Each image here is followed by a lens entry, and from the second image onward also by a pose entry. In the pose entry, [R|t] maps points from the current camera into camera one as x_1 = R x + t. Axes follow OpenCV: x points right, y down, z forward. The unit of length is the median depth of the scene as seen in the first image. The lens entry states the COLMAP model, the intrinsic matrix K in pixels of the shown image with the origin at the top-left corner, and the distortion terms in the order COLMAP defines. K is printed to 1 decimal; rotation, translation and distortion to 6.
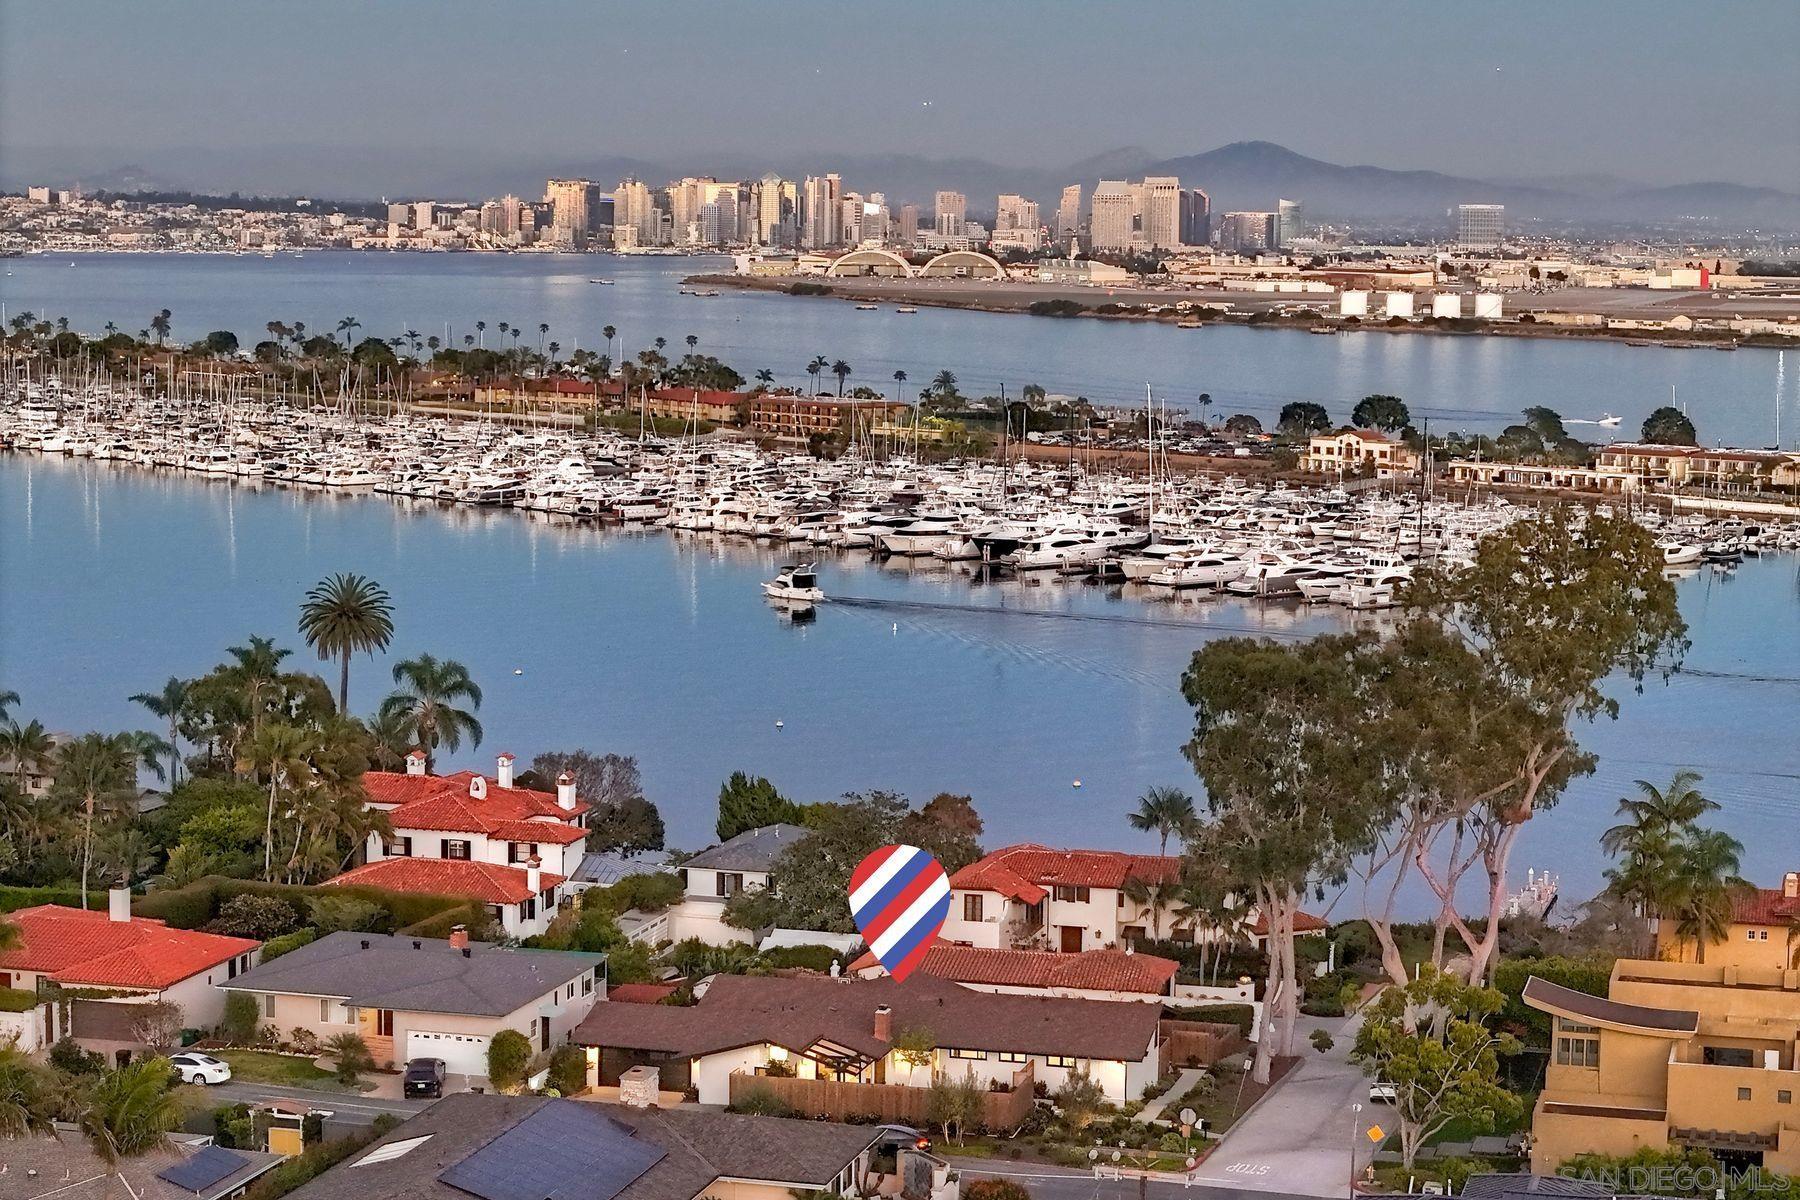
lens RADIAL K [[3698.1, 0, 889.7], [0, 3698.1, 607.4], [0, 0, 1]] dist [-0.123733, 0.000000]
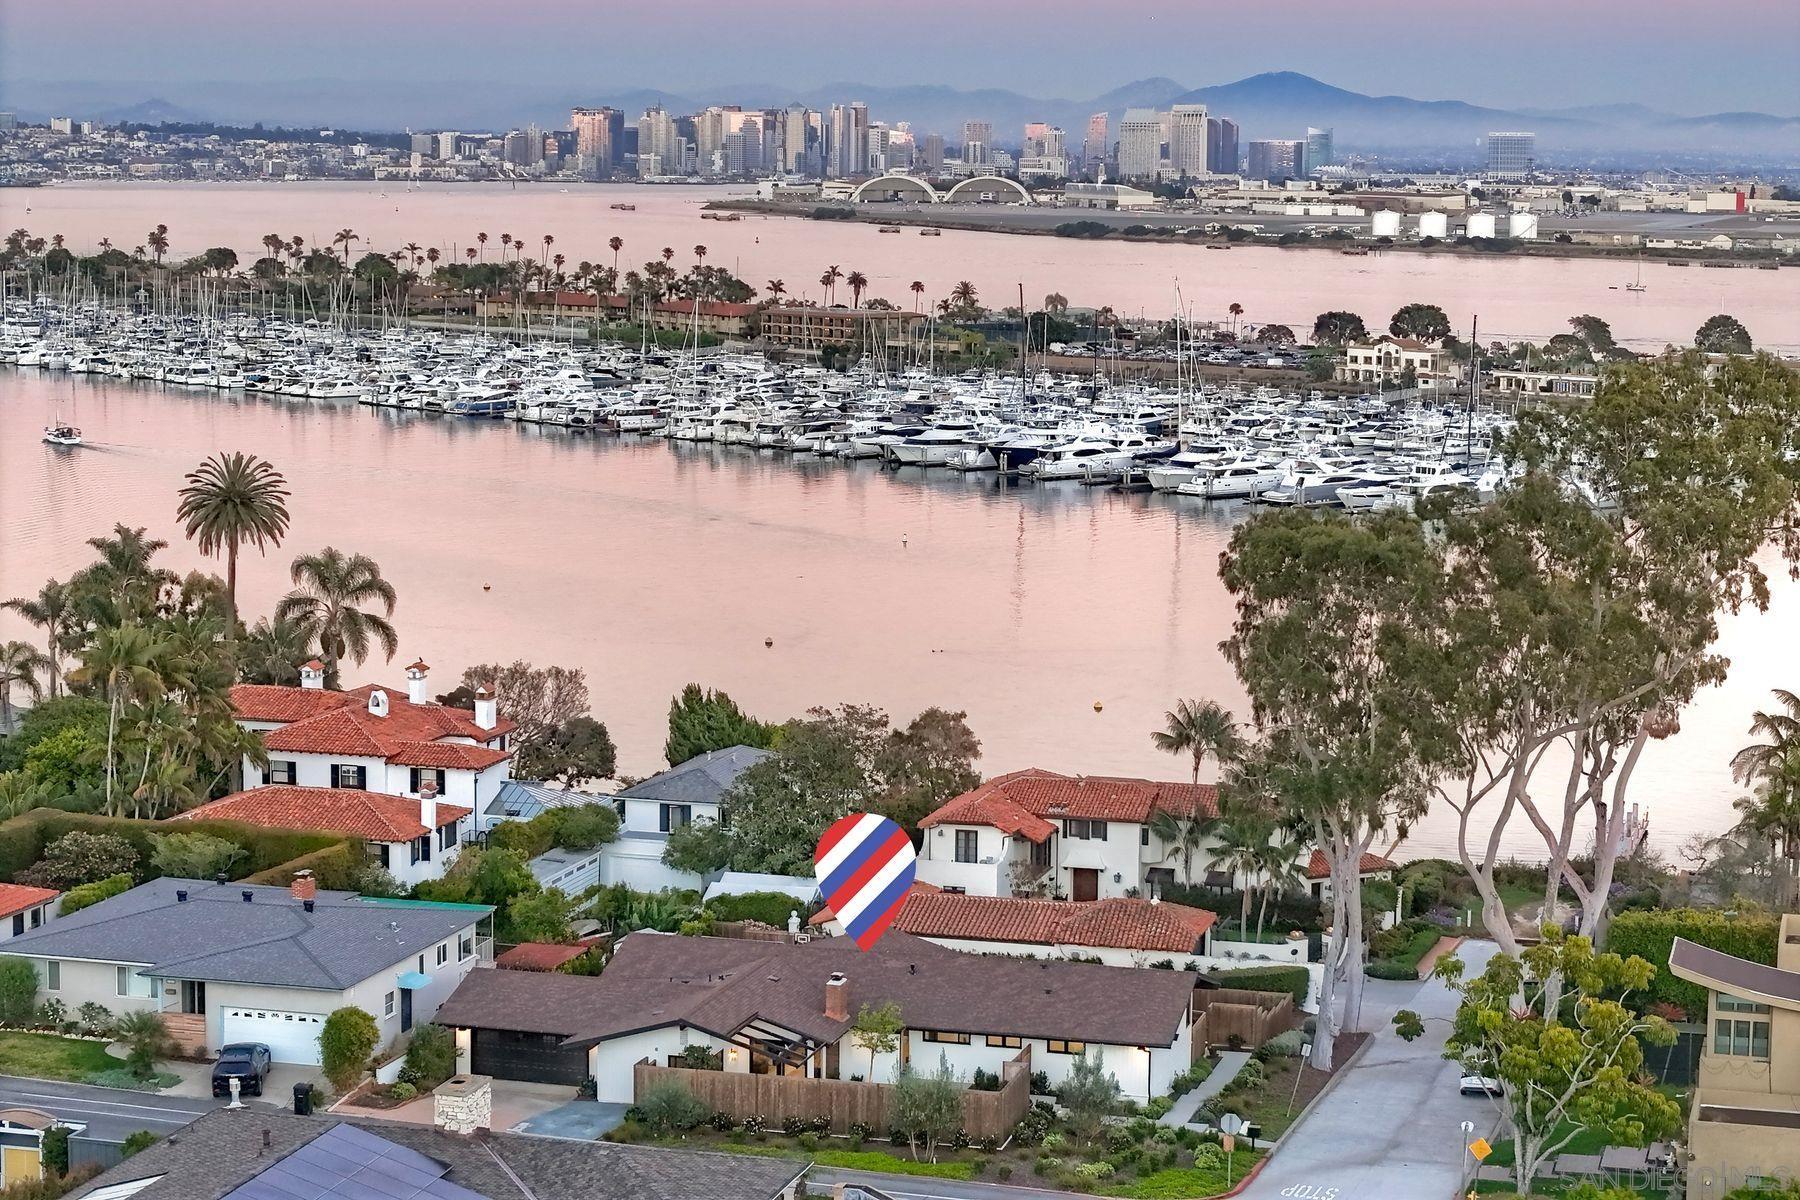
lens RADIAL K [[3698.1, 0, 910.8], [0, 3698.1, 595.2], [0, 0, 1]] dist [-0.123733, 0.000000]
pose [[0.999997, -0.001320, -0.001896, 0.009318], [0.001348, 0.999888, 0.014876, 0.010039], [0.001876, -0.014878, 0.999888, 0.136591]]
